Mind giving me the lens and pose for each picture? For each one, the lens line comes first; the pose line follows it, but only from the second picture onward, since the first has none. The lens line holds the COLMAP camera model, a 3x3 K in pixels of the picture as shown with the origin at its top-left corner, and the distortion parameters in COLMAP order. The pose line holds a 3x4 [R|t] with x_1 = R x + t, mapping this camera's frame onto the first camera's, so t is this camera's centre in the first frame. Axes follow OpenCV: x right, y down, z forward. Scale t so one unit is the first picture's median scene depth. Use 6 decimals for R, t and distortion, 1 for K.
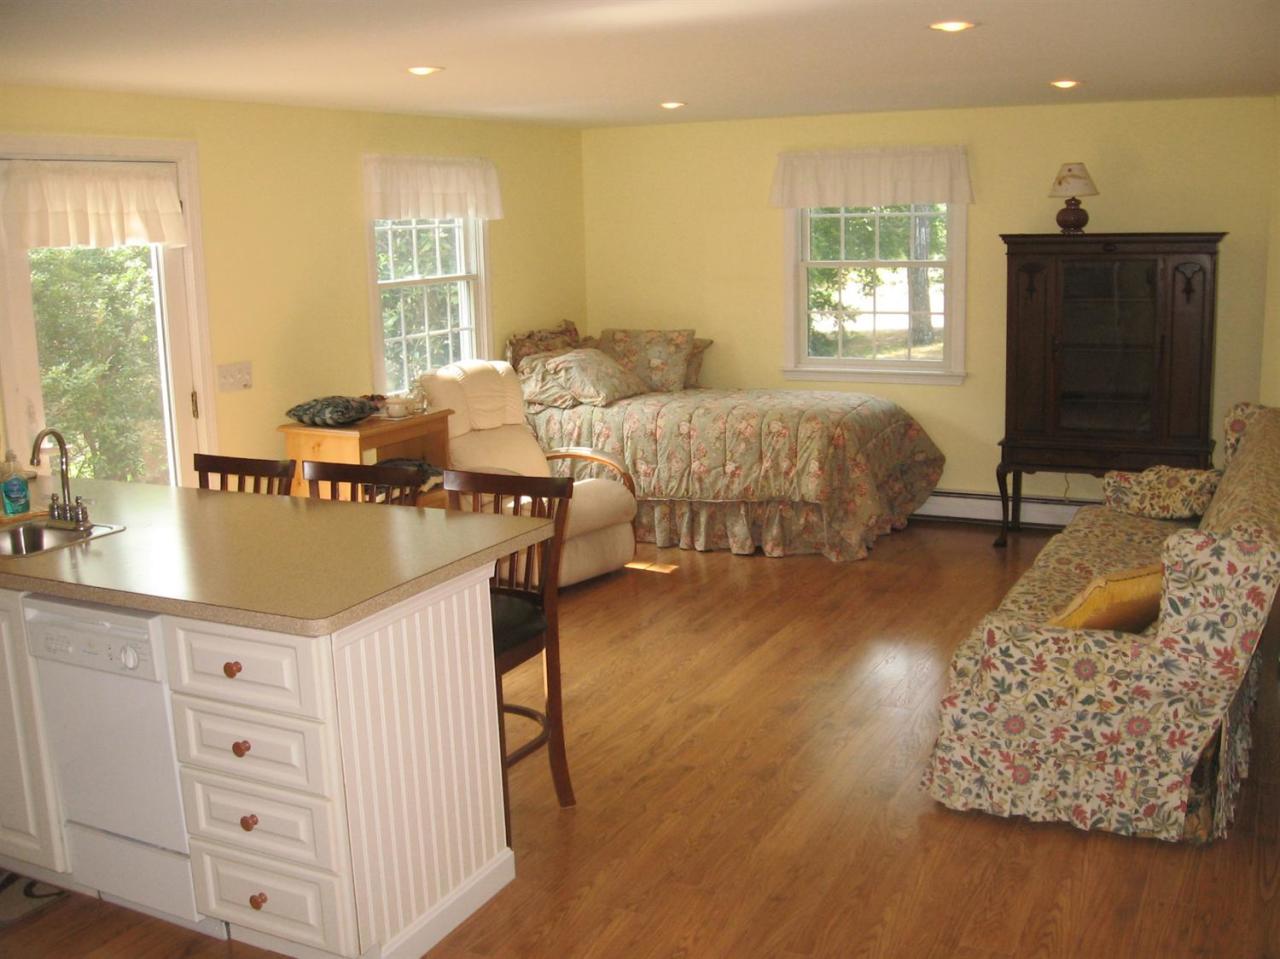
lens RADIAL K [[1320.0, 0, 639.9], [0, 1320.0, 479.4], [0, 0, 1]] dist [-0.098837, 0.000000]
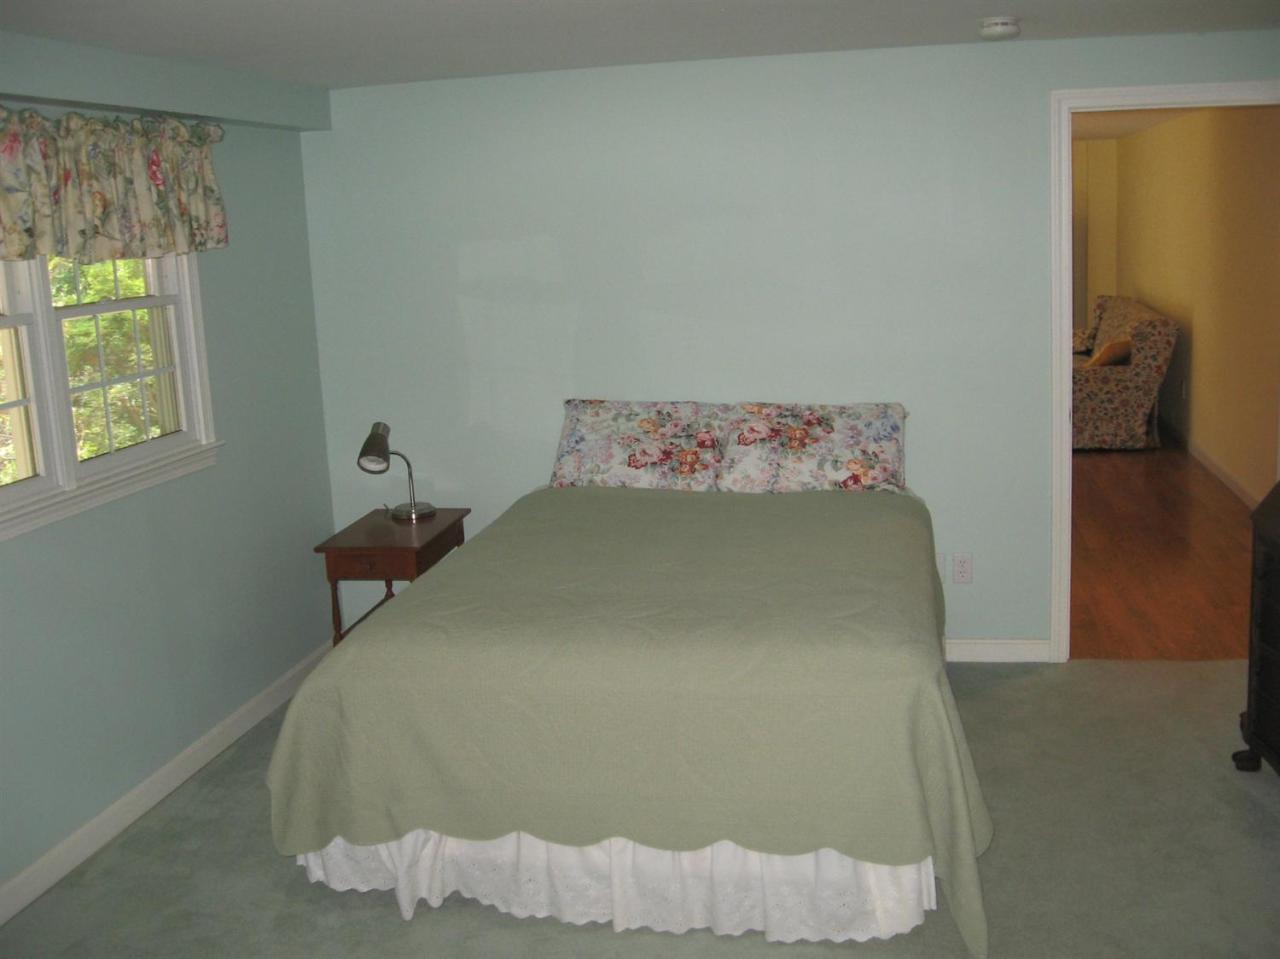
lens RADIAL K [[1320.0, 0, 640.1], [0, 1320.0, 478.0], [0, 0, 1]] dist [-0.098837, 0.000000]
pose [[0.959032, -0.063357, 0.276122, -1.228694], [0.070094, 0.997434, -0.014587, 0.309007], [-0.274489, 0.033344, 0.961012, -1.166093]]
